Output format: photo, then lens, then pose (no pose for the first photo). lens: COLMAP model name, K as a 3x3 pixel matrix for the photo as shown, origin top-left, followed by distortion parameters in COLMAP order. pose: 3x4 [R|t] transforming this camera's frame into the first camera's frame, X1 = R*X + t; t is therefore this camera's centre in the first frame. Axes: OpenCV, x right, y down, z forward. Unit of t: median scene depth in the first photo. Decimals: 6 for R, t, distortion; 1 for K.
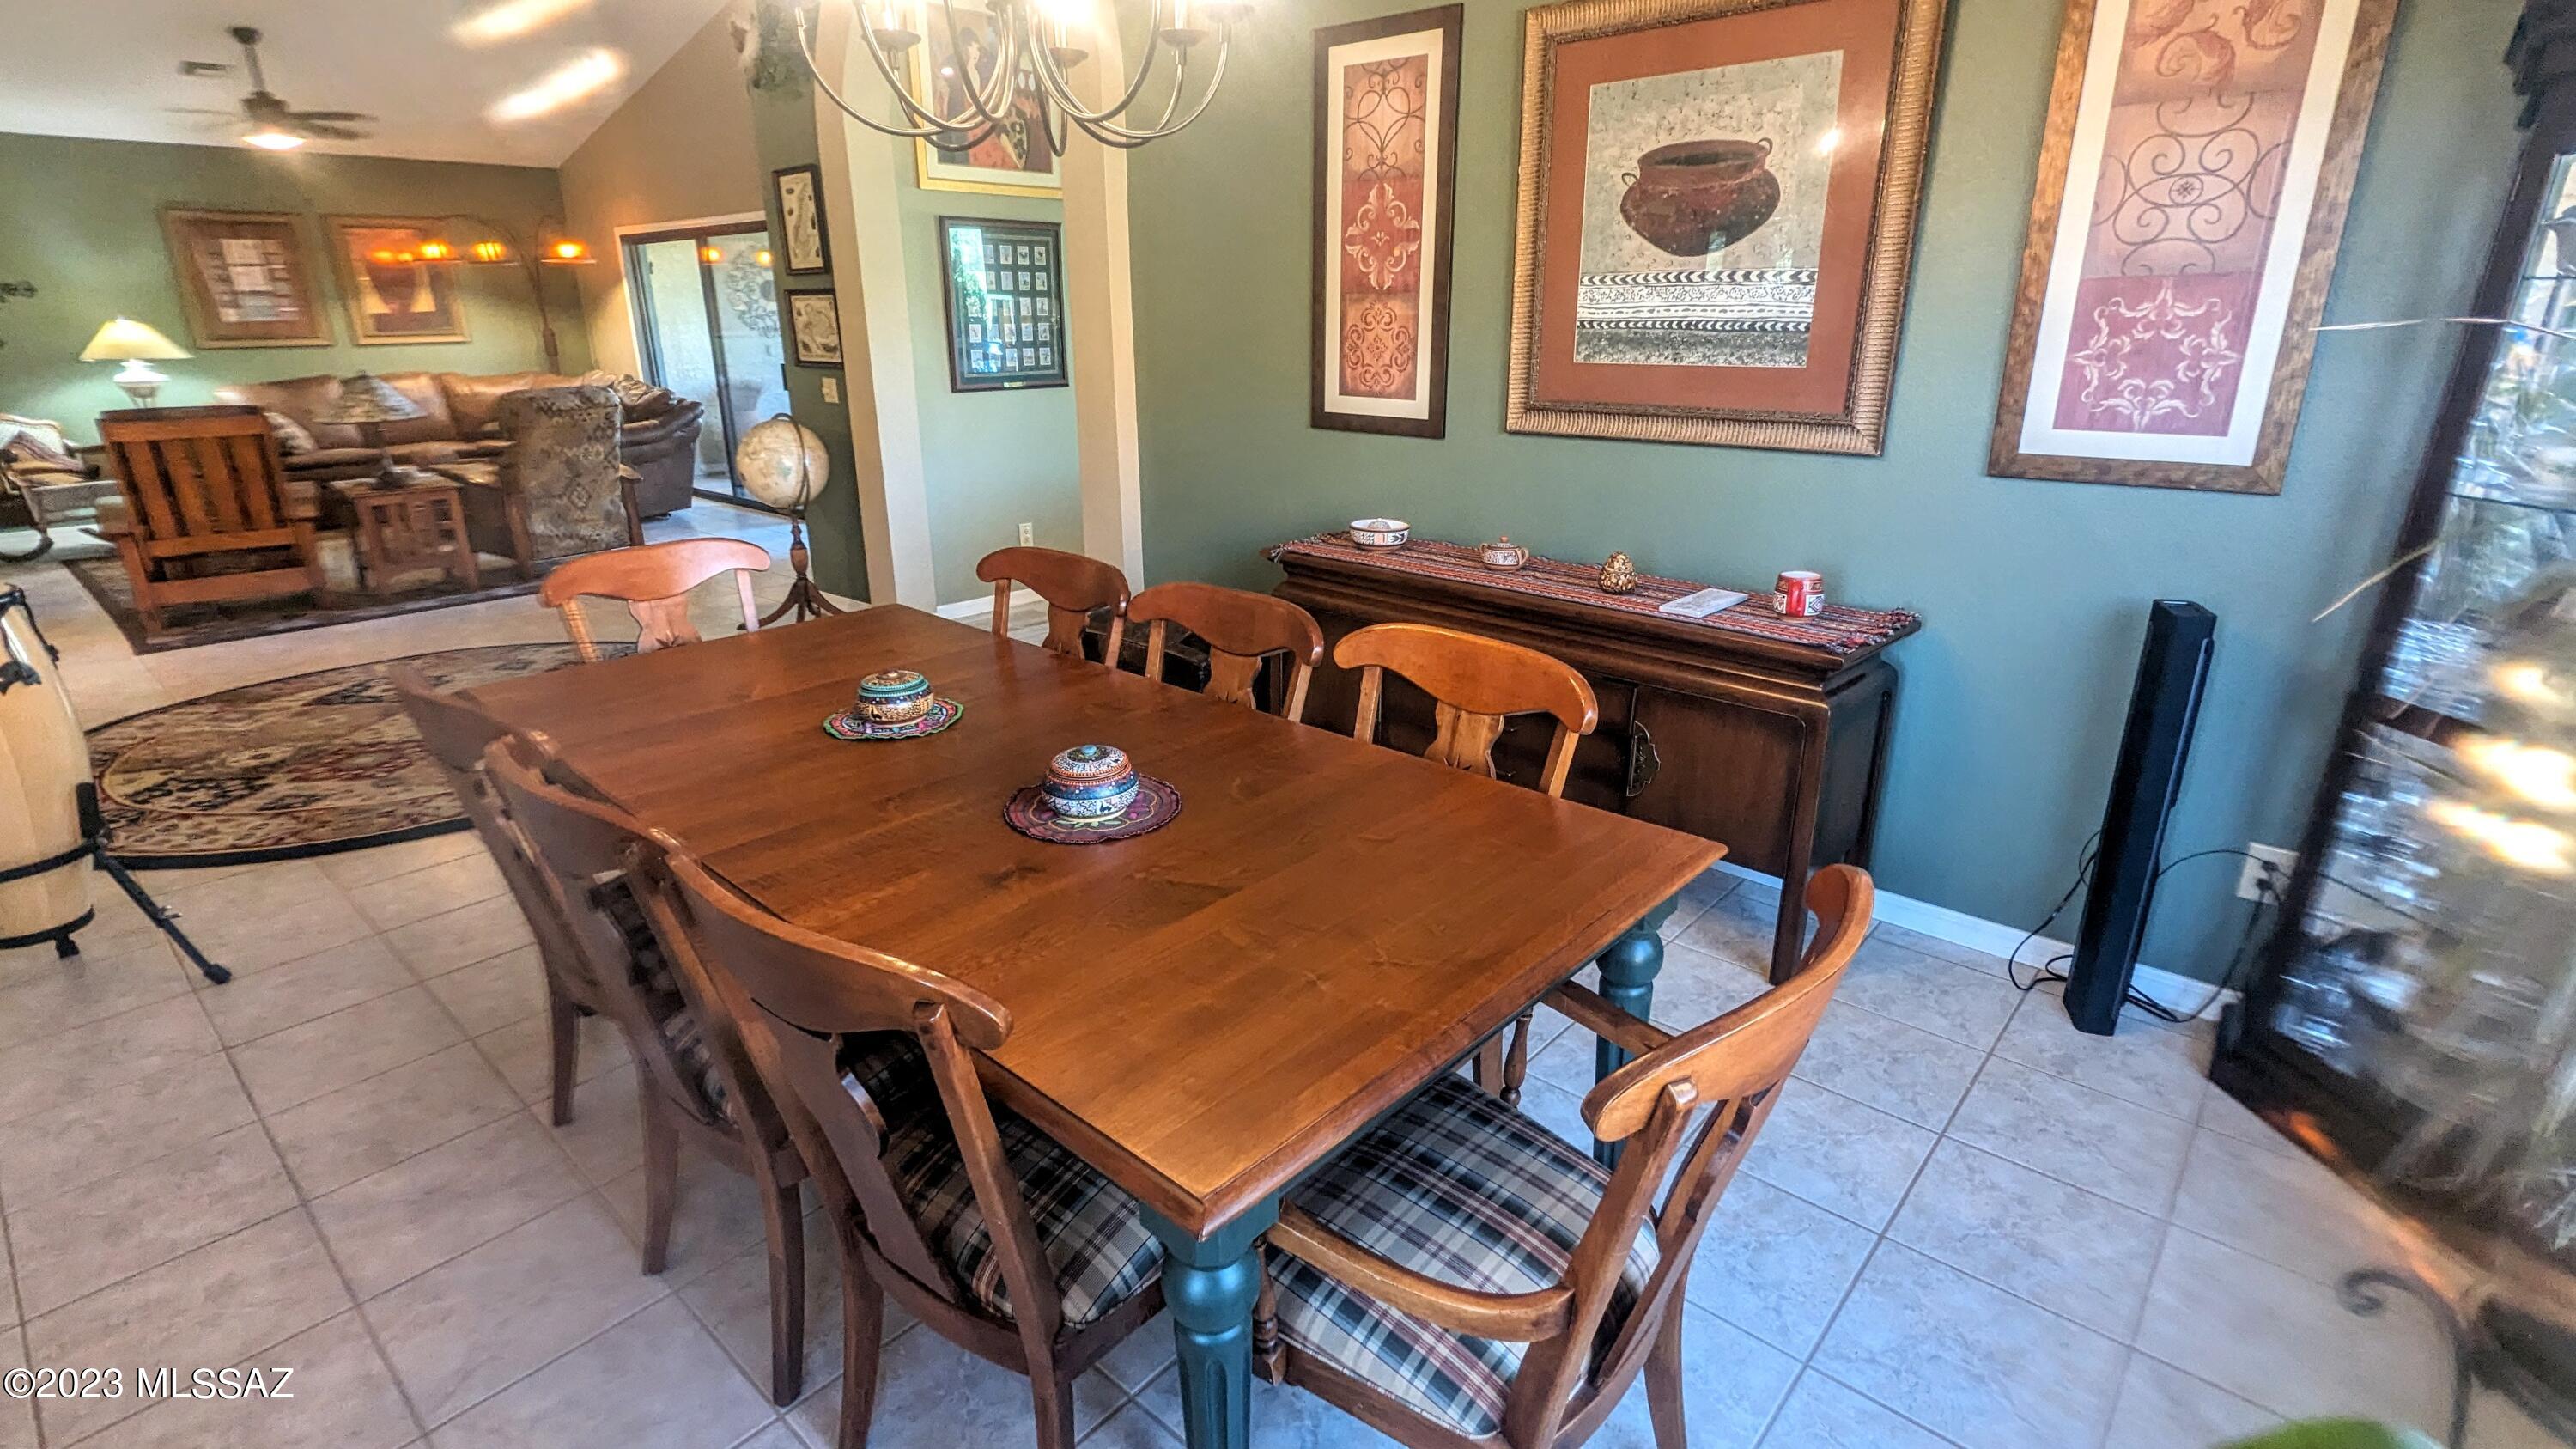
lens RADIAL K [[1213.9, 0, 1292.4], [0, 1213.9, 726.3], [0, 0, 1]] dist [0.001325, -0.001384]
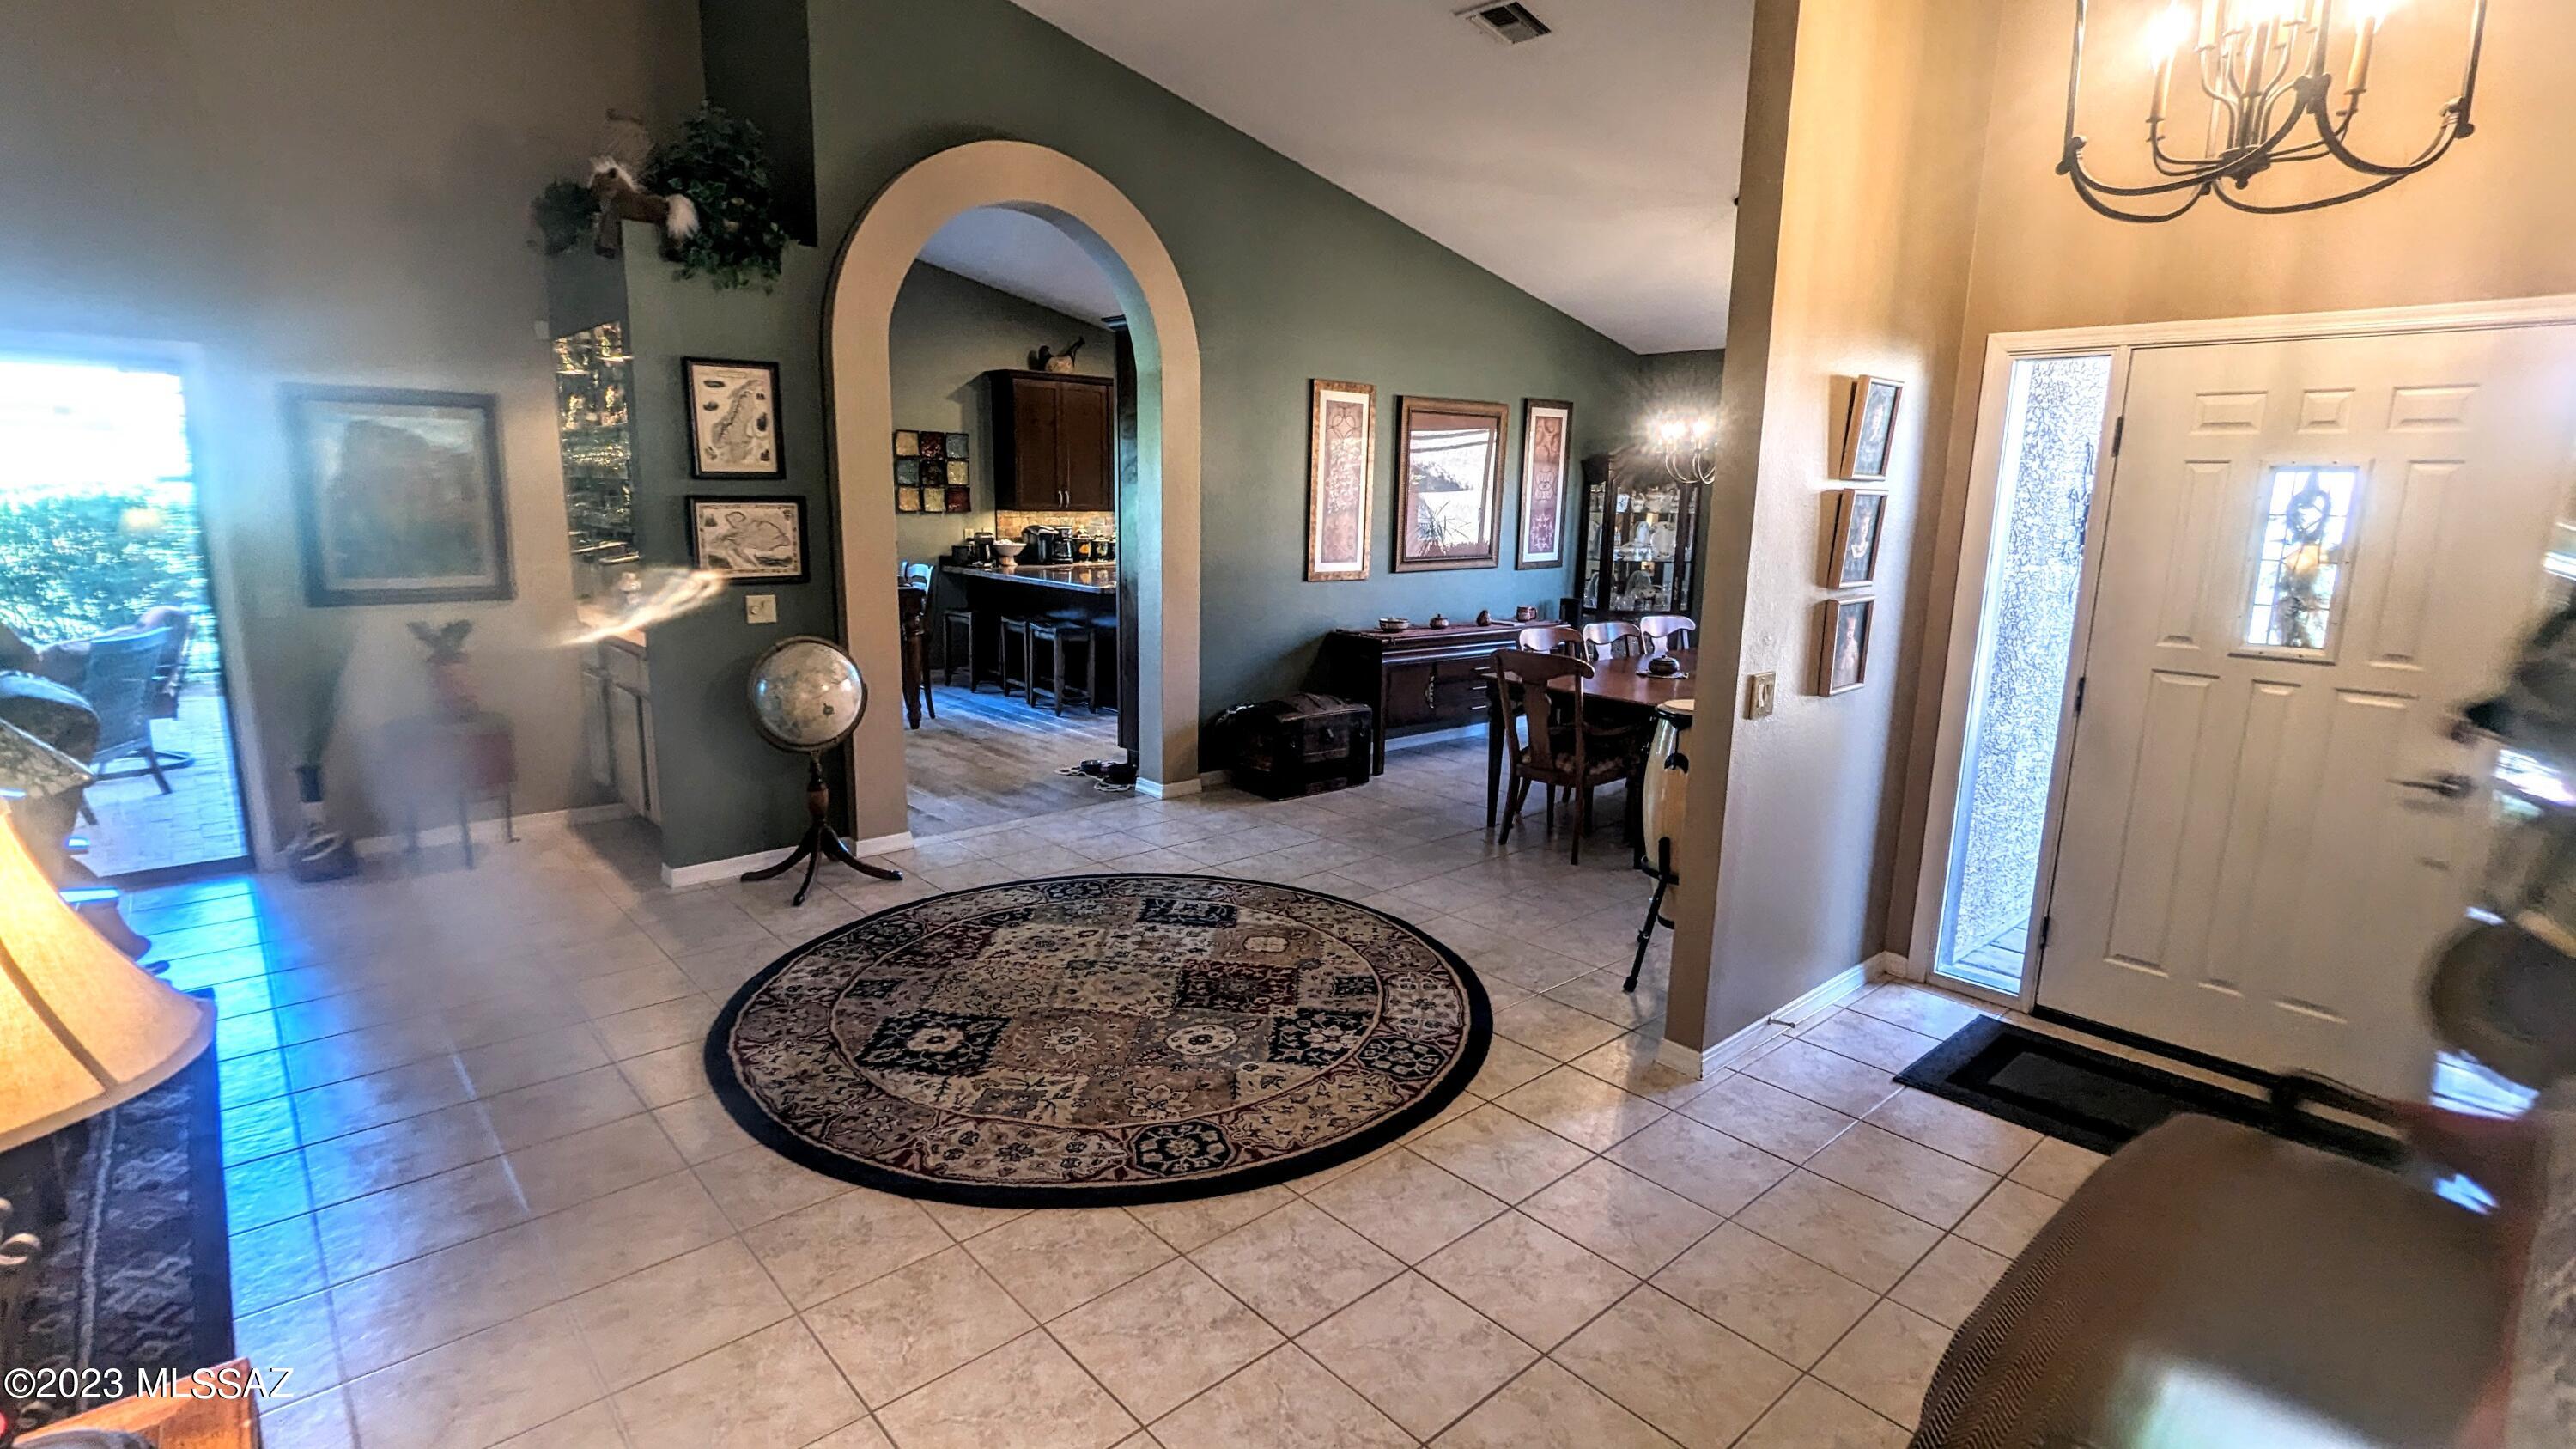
lens RADIAL K [[1213.9, 0, 1287.5], [0, 1213.9, 721.0], [0, 0, 1]] dist [0.001325, -0.001384]
pose [[0.112498, -0.181316, 0.976969, -1.167148], [0.305934, 0.941769, 0.139555, -0.205389], [-0.945383, 0.283188, 0.161418, 0.526291]]
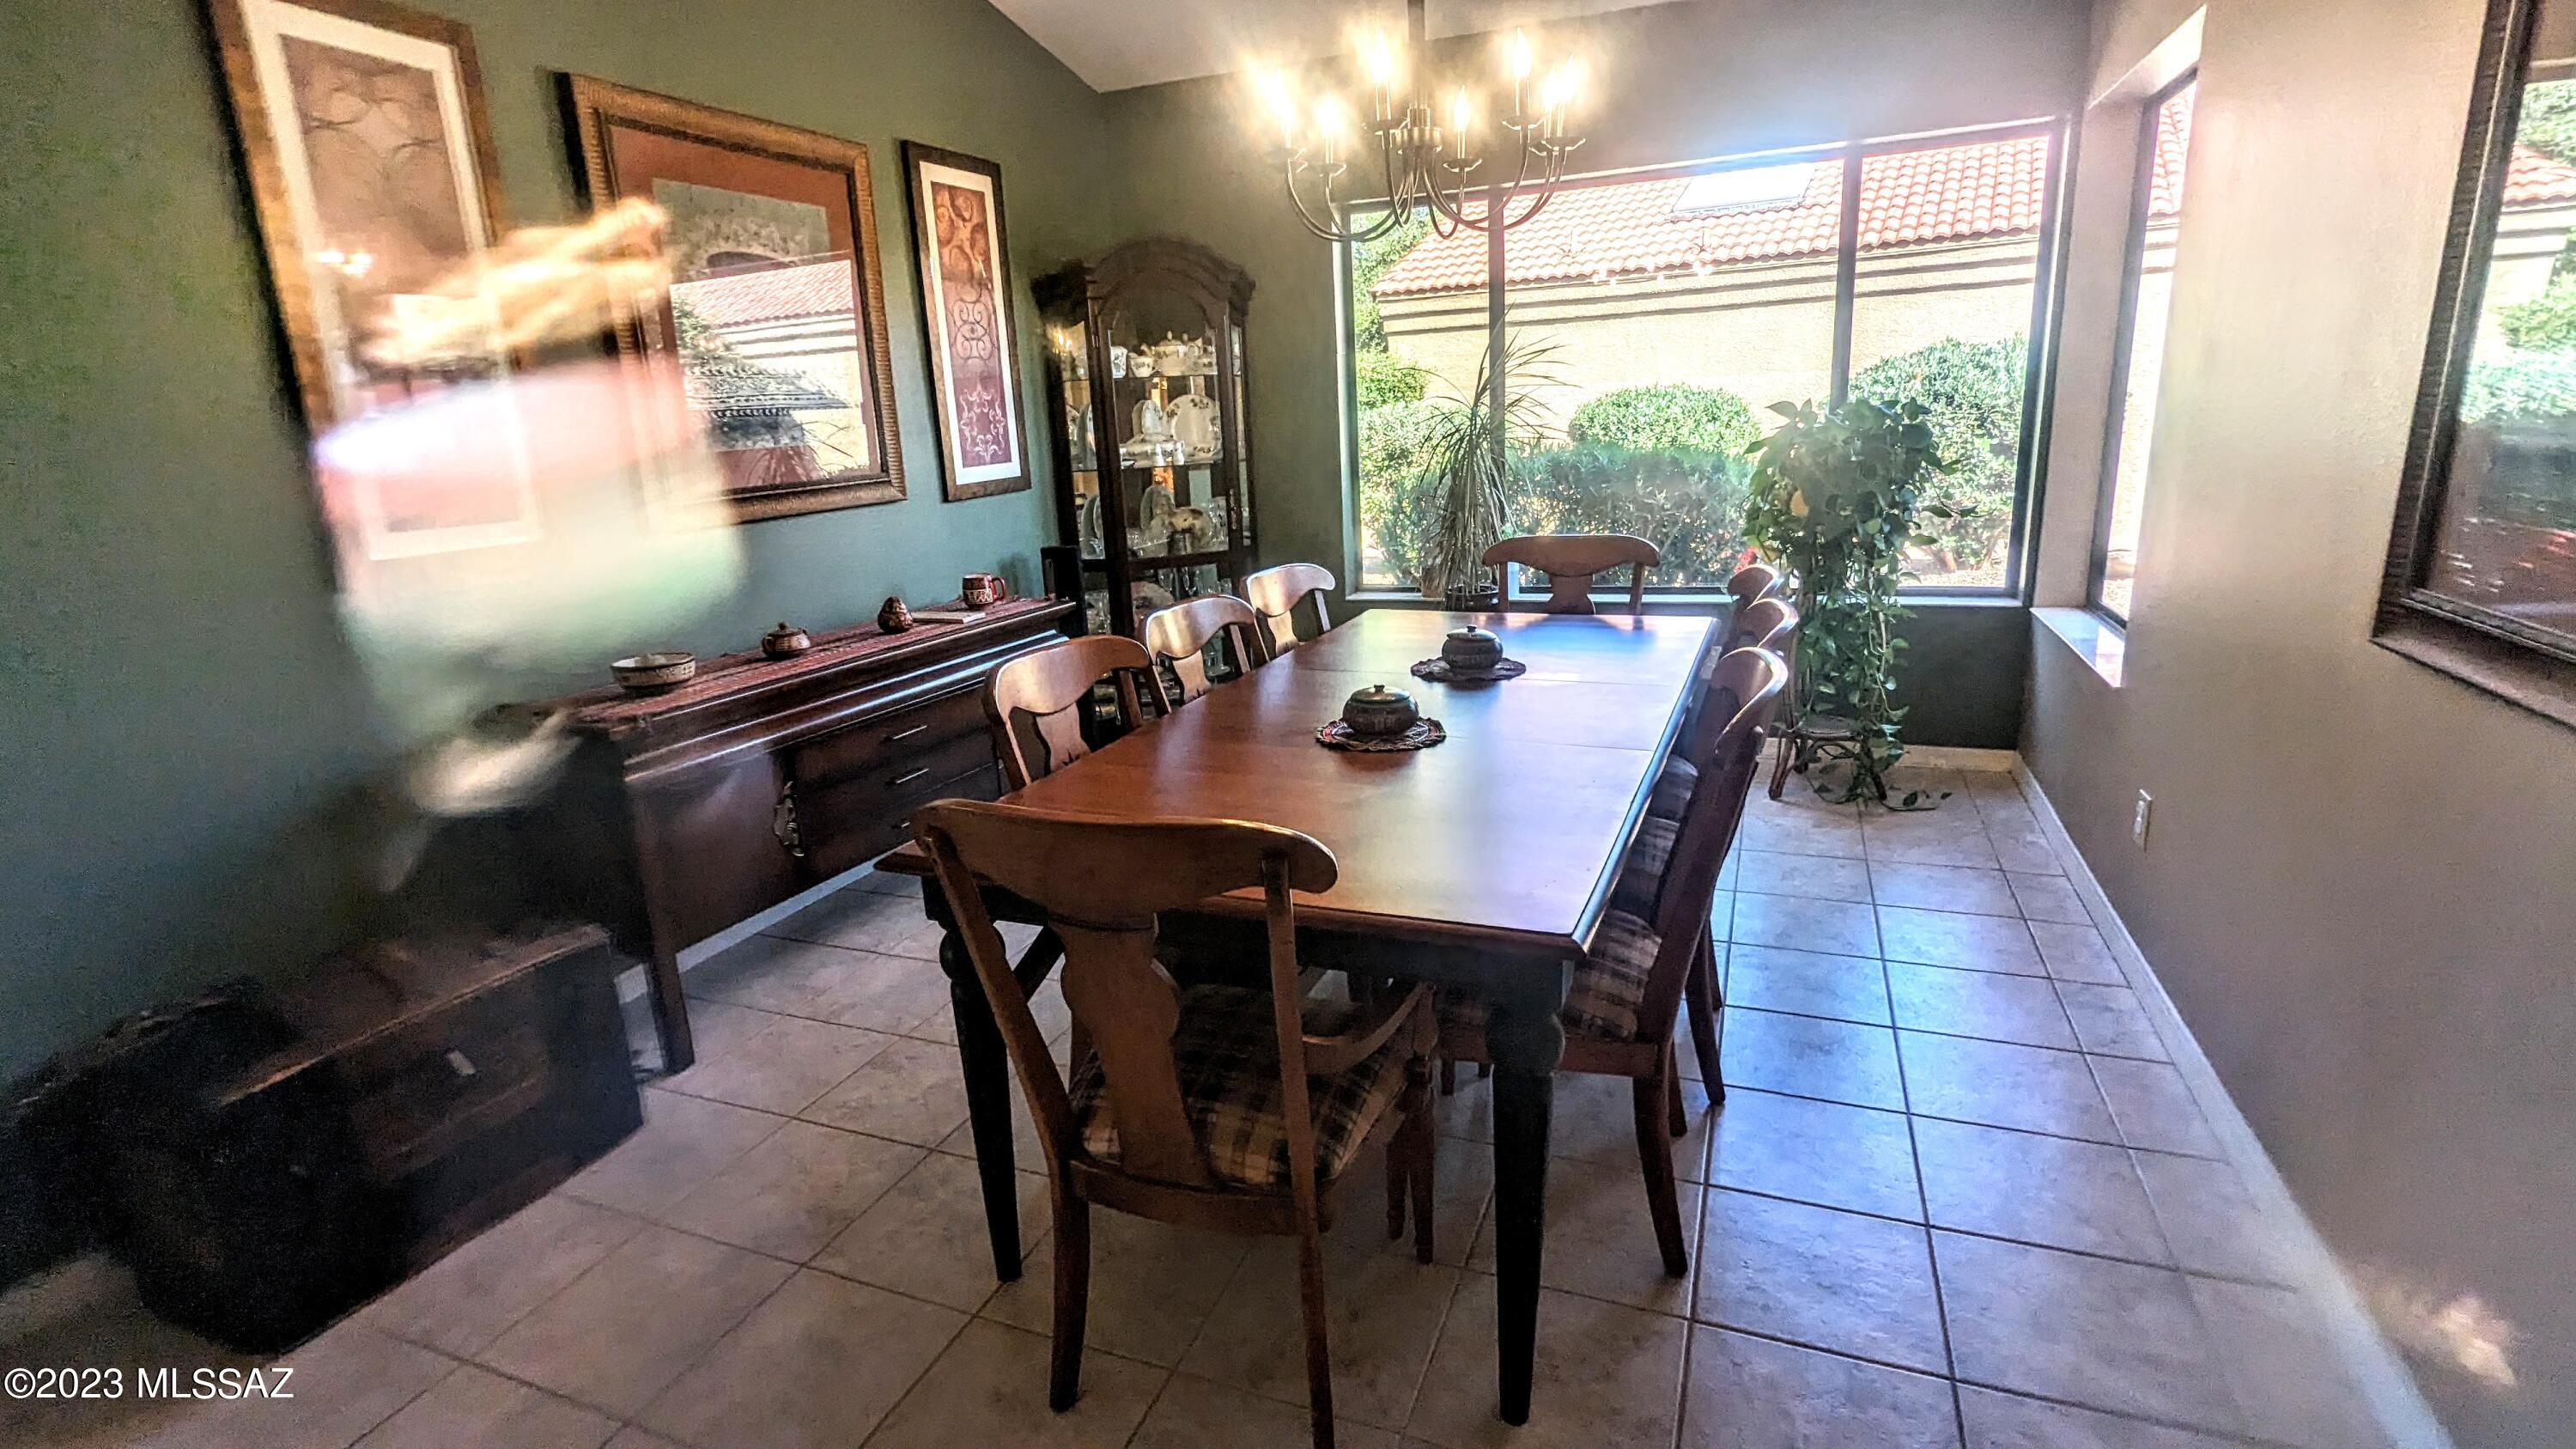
lens RADIAL K [[1213.9, 0, 1267.3], [0, 1213.9, 734.3], [0, 0, 1]] dist [0.001325, -0.001384]
pose [[-0.328311, -0.219971, 0.918599, -0.475716], [0.359897, 0.870016, 0.336966, -0.146494], [-0.873319, 0.441231, -0.206468, 0.495308]]
